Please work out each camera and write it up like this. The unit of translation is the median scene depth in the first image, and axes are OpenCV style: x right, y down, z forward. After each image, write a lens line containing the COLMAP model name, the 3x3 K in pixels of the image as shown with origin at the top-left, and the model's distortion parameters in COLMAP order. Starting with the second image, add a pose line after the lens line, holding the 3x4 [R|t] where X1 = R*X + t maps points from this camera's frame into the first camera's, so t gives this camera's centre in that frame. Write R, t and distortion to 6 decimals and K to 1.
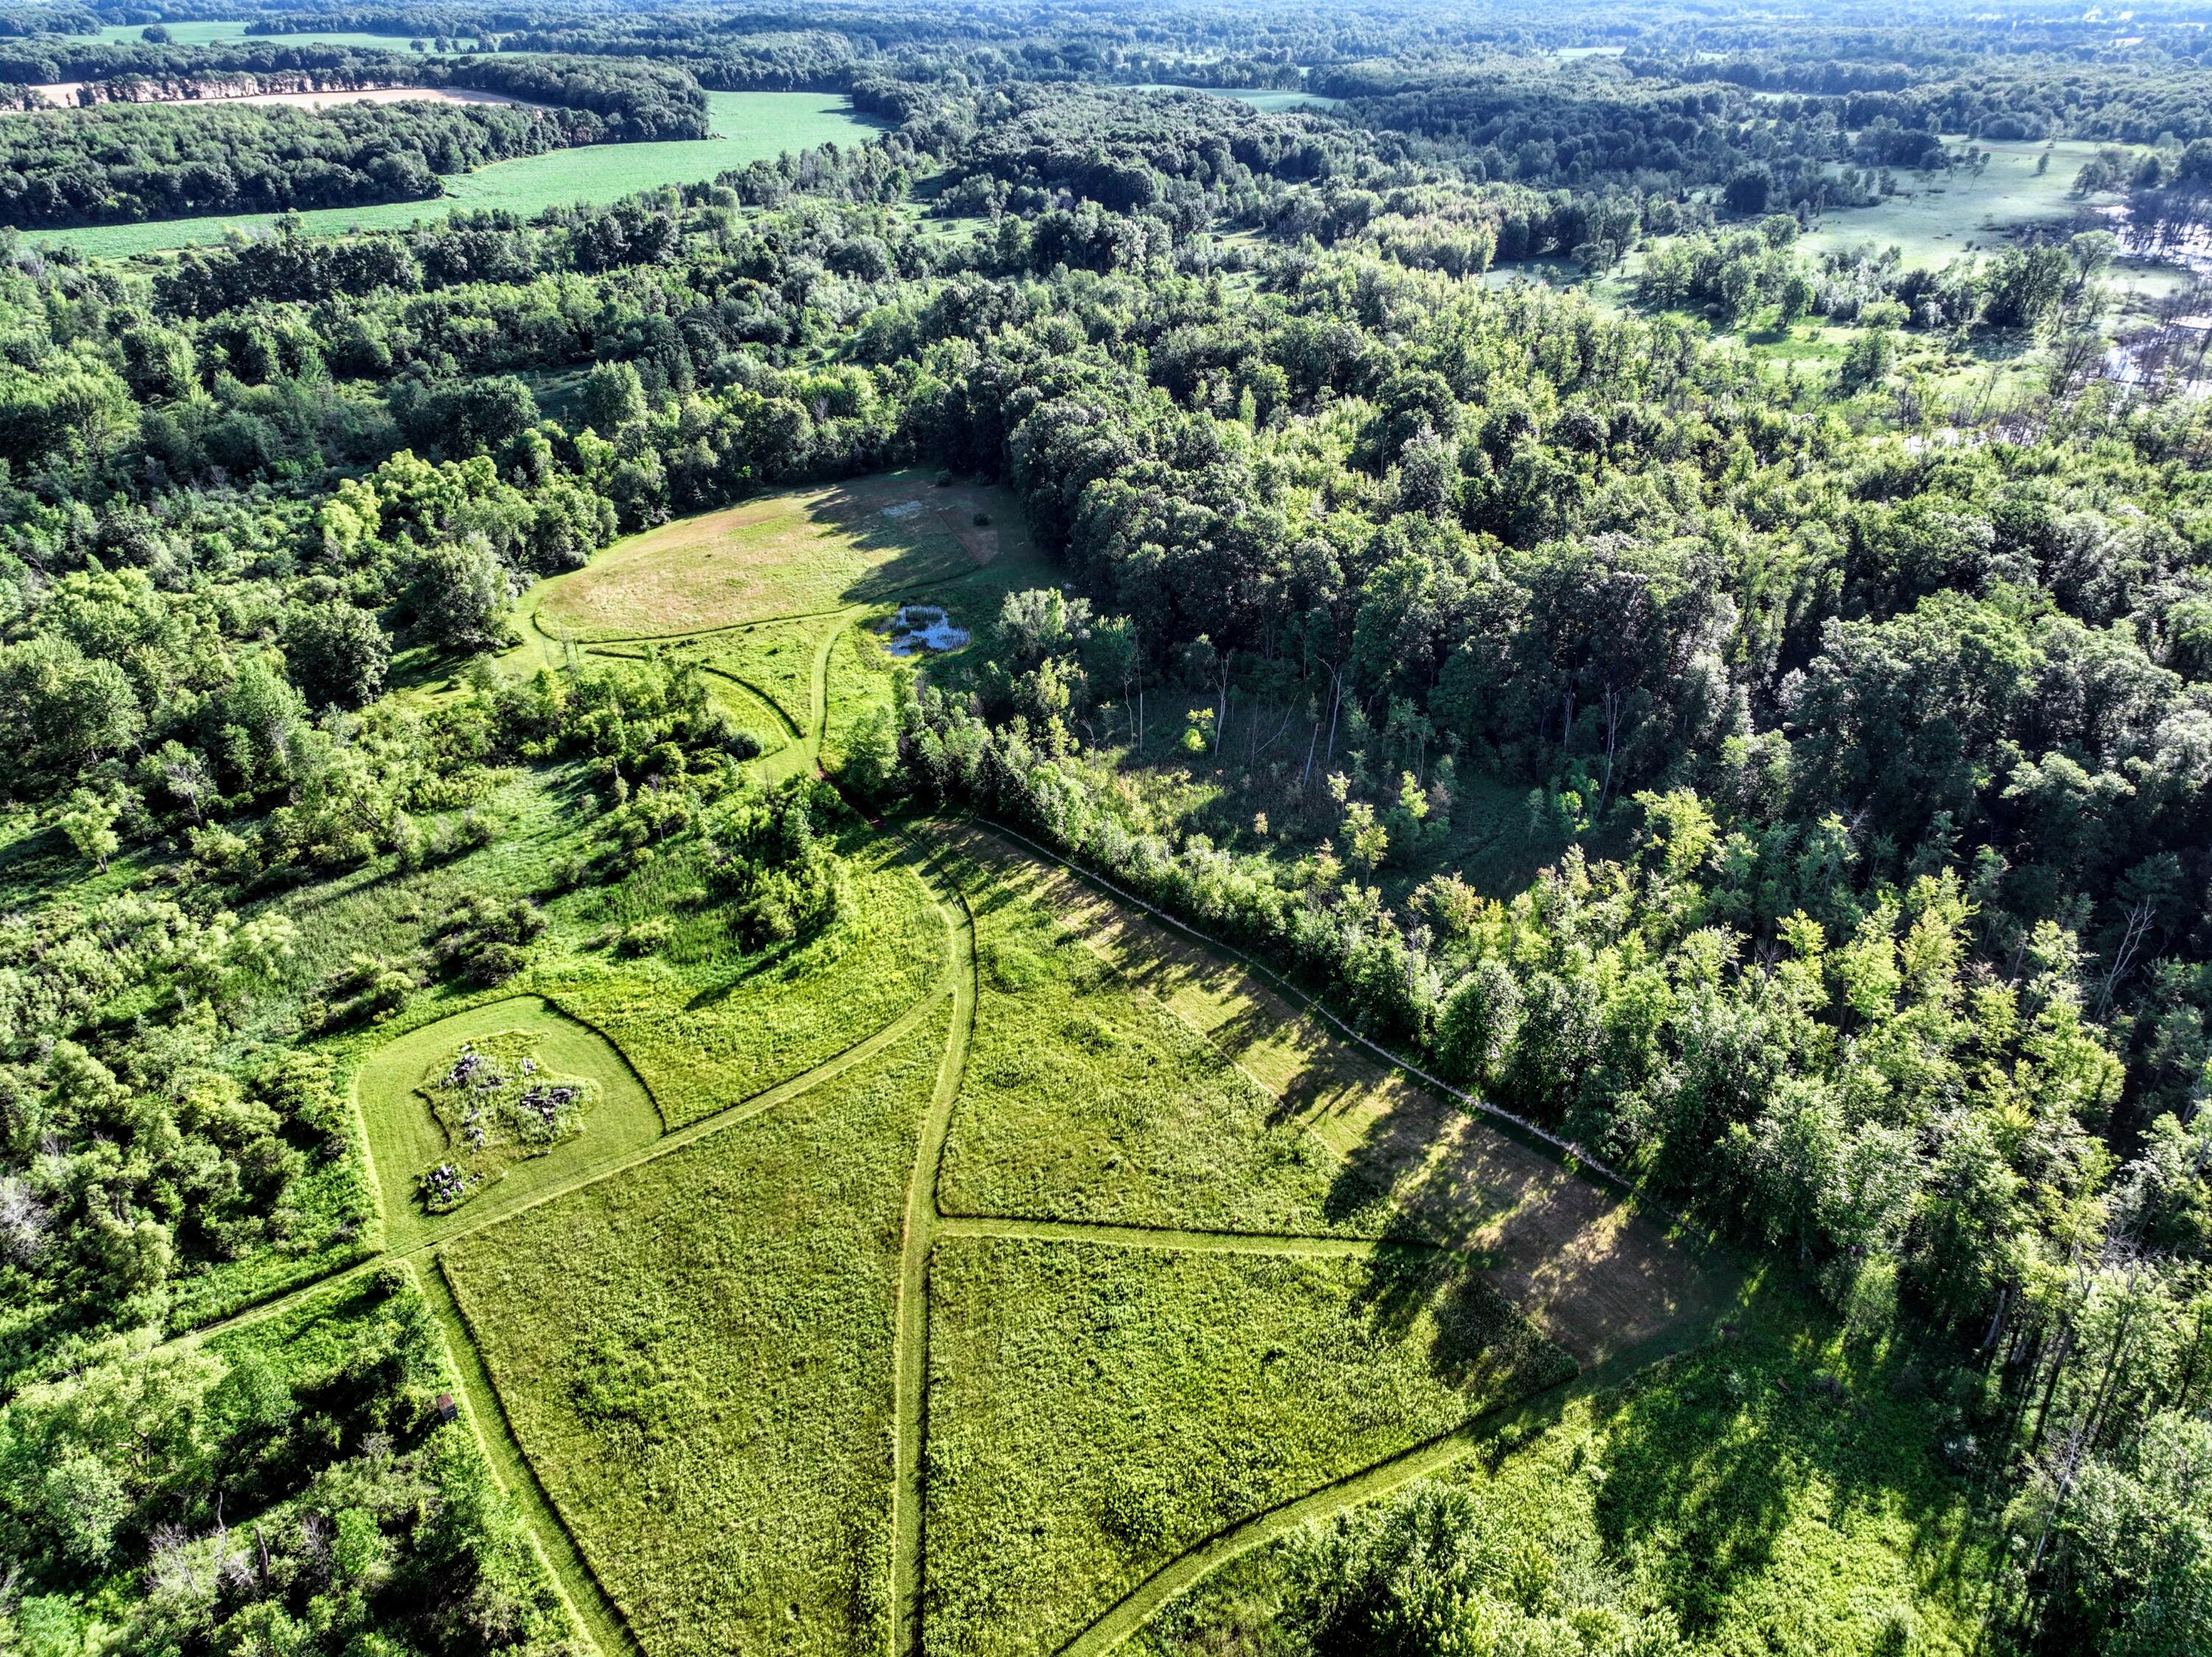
lens RADIAL K [[1551.4, 0, 1106.0], [0, 1551.4, 828.5], [0, 0, 1]] dist [0.001319, 0.006882]
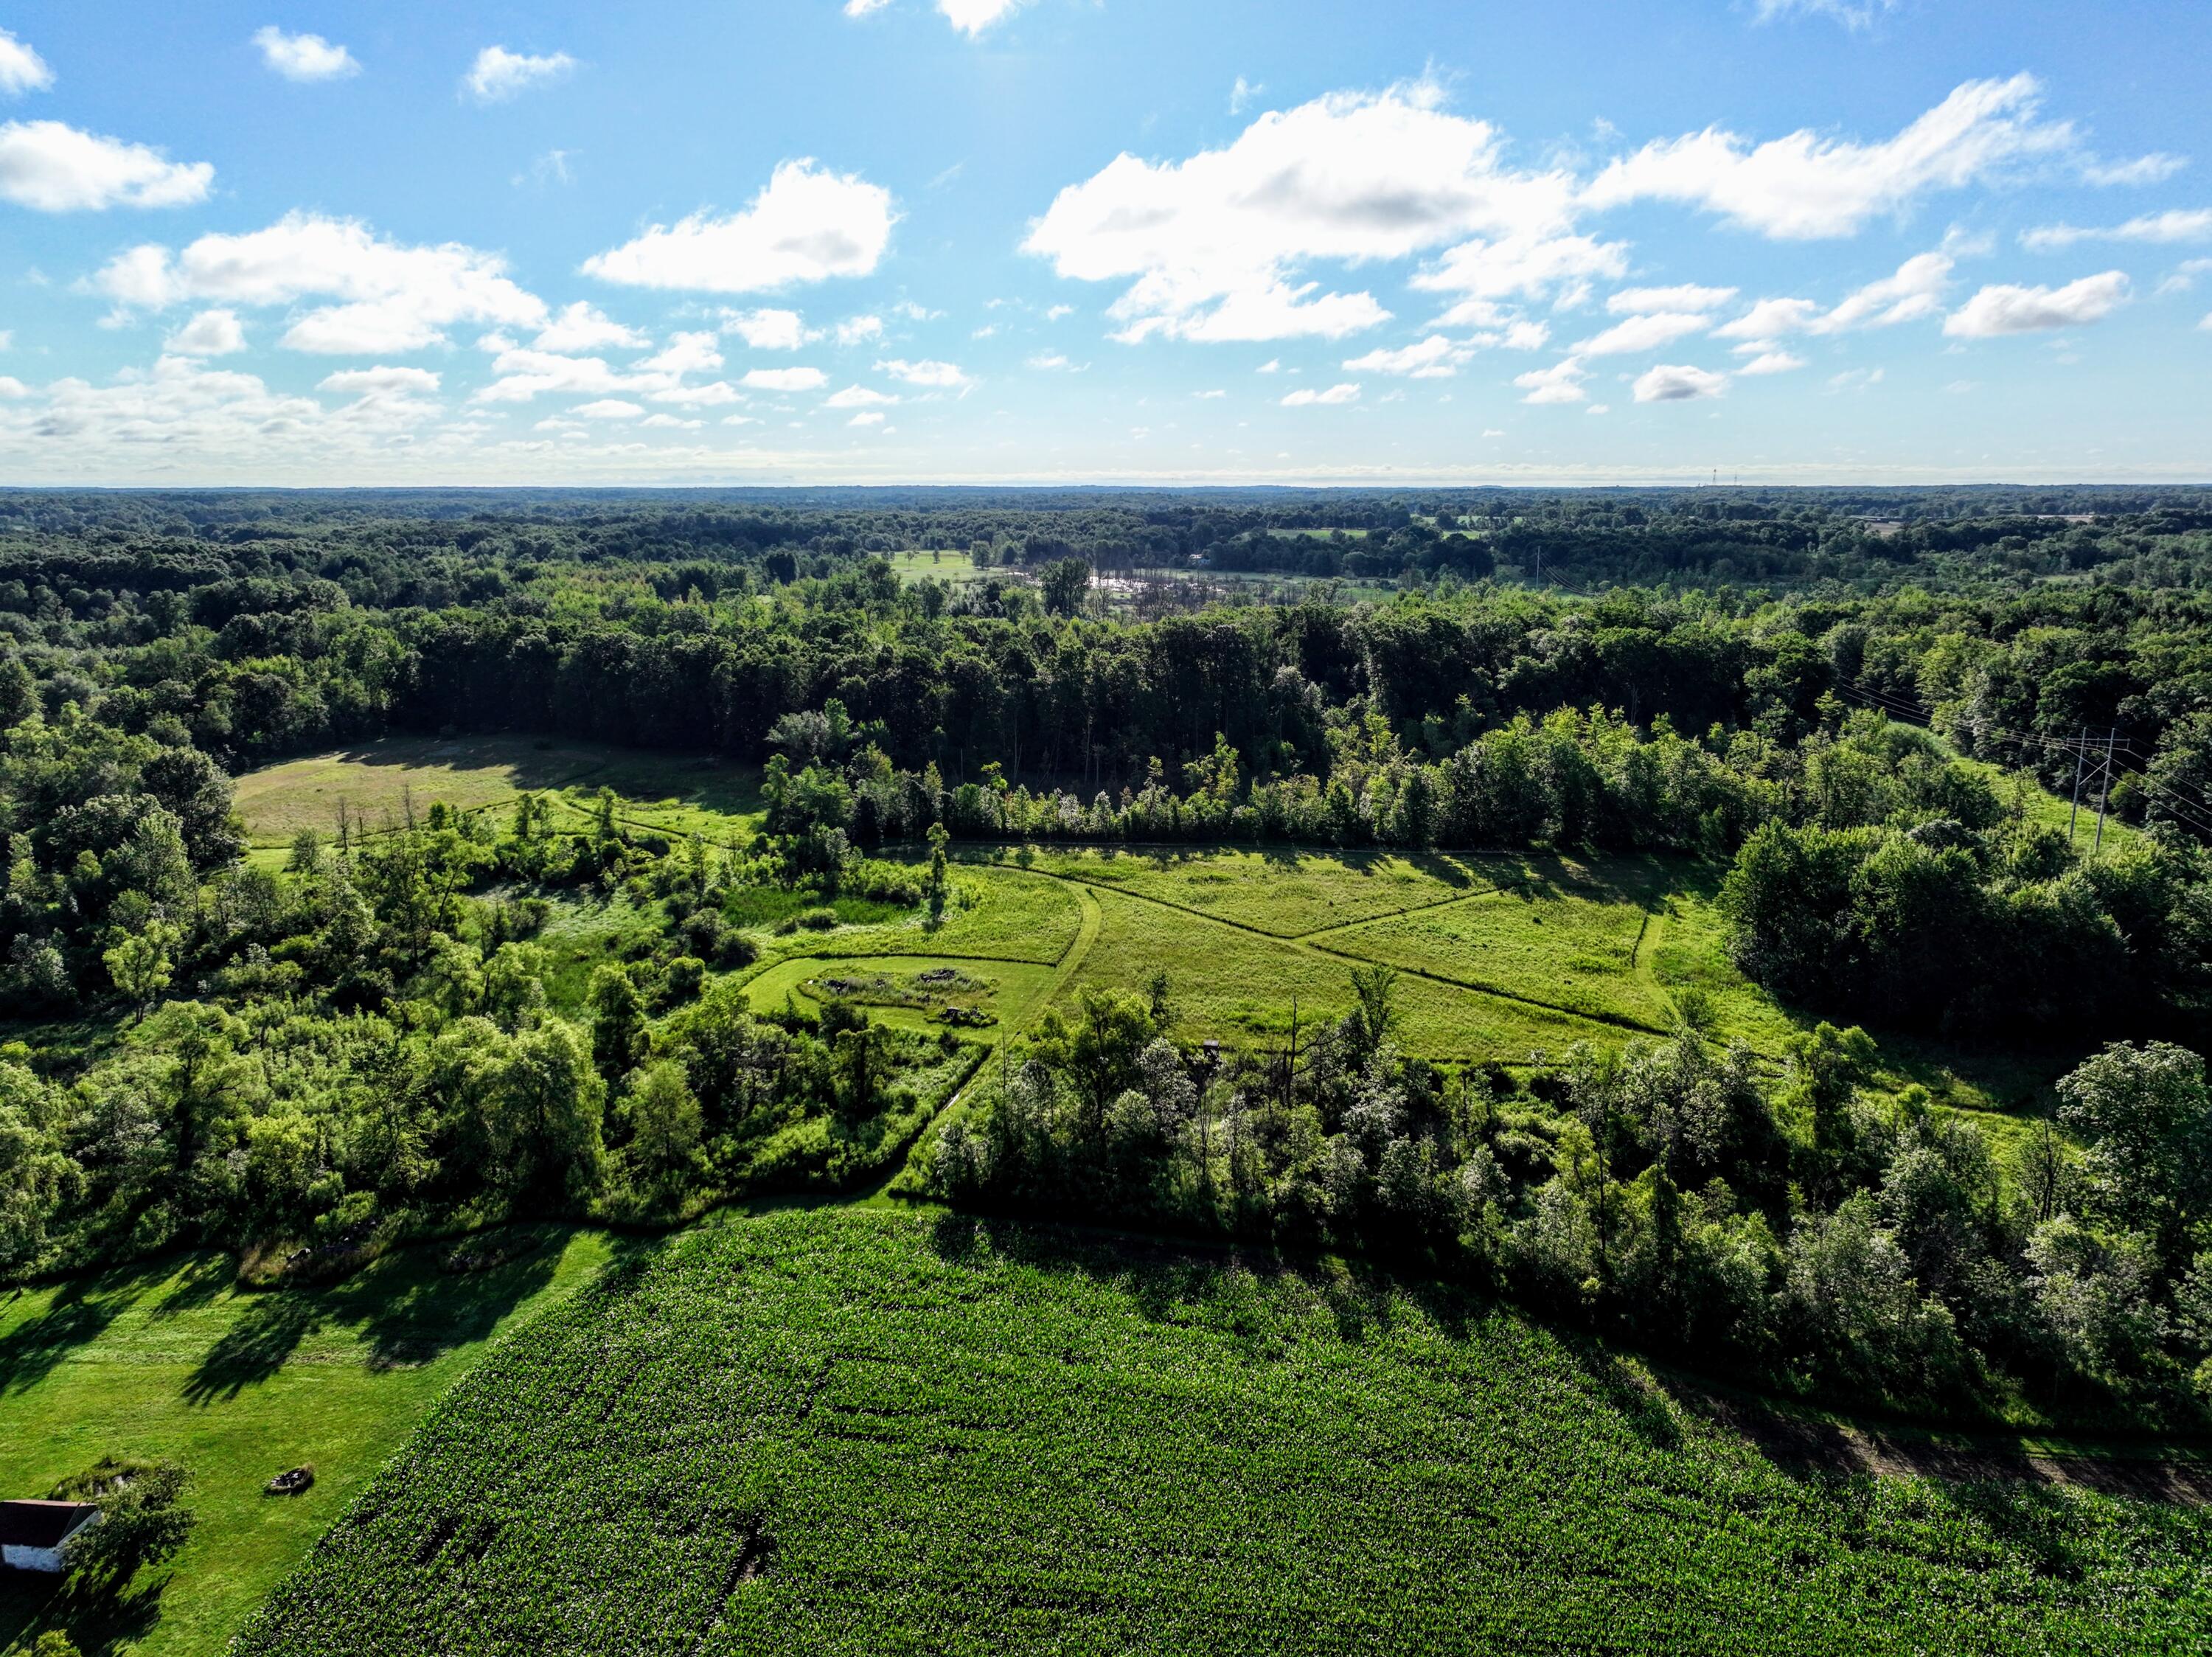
lens RADIAL K [[1594.4, 0, 1106.0], [0, 1594.4, 828.5], [0, 0, 1]] dist [0.000510, 0.005199]
pose [[0.740823, -0.144215, 0.656036, -0.713031], [0.330744, 0.928391, -0.169404, 0.217838], [-0.584628, 0.342479, 0.735472, 0.032302]]
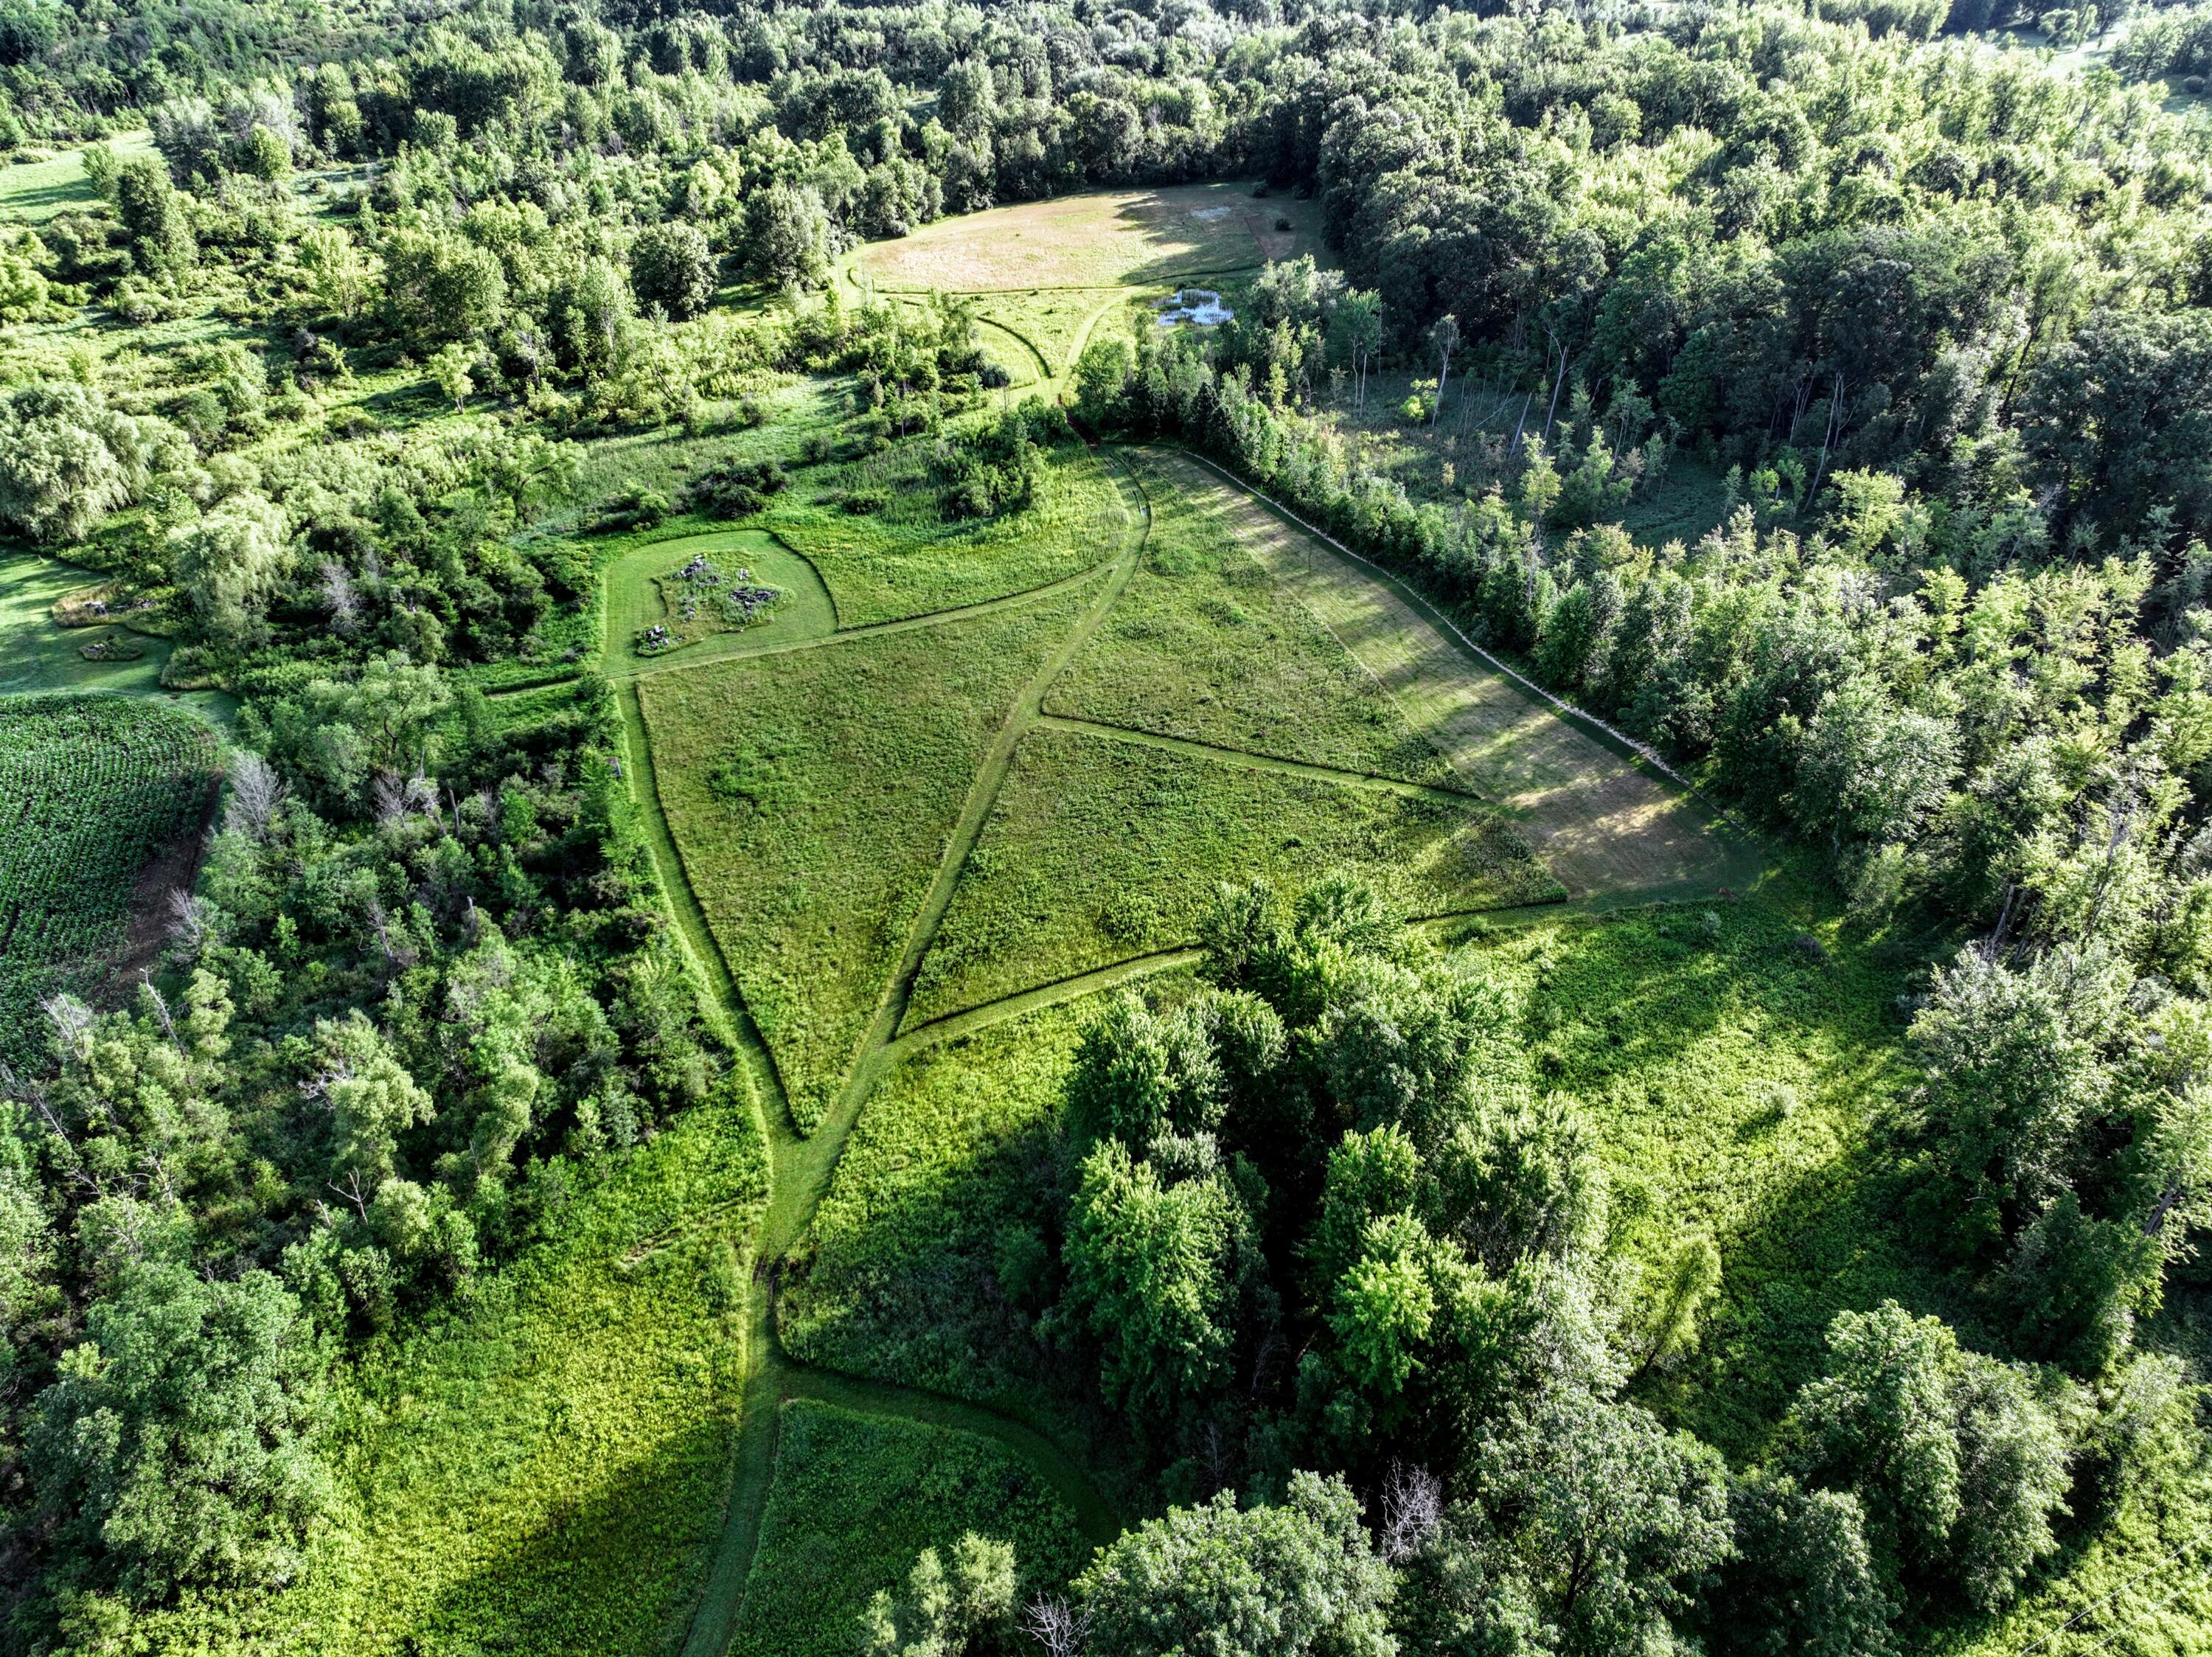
lens RADIAL K [[1551.4, 0, 1106.0], [0, 1551.4, 828.5], [0, 0, 1]] dist [0.001319, 0.006882]
pose [[0.963715, 0.151729, -0.219617, 0.127283], [-0.129205, 0.985089, 0.113603, 0.125317], [0.233580, -0.081105, 0.968949, -0.060054]]
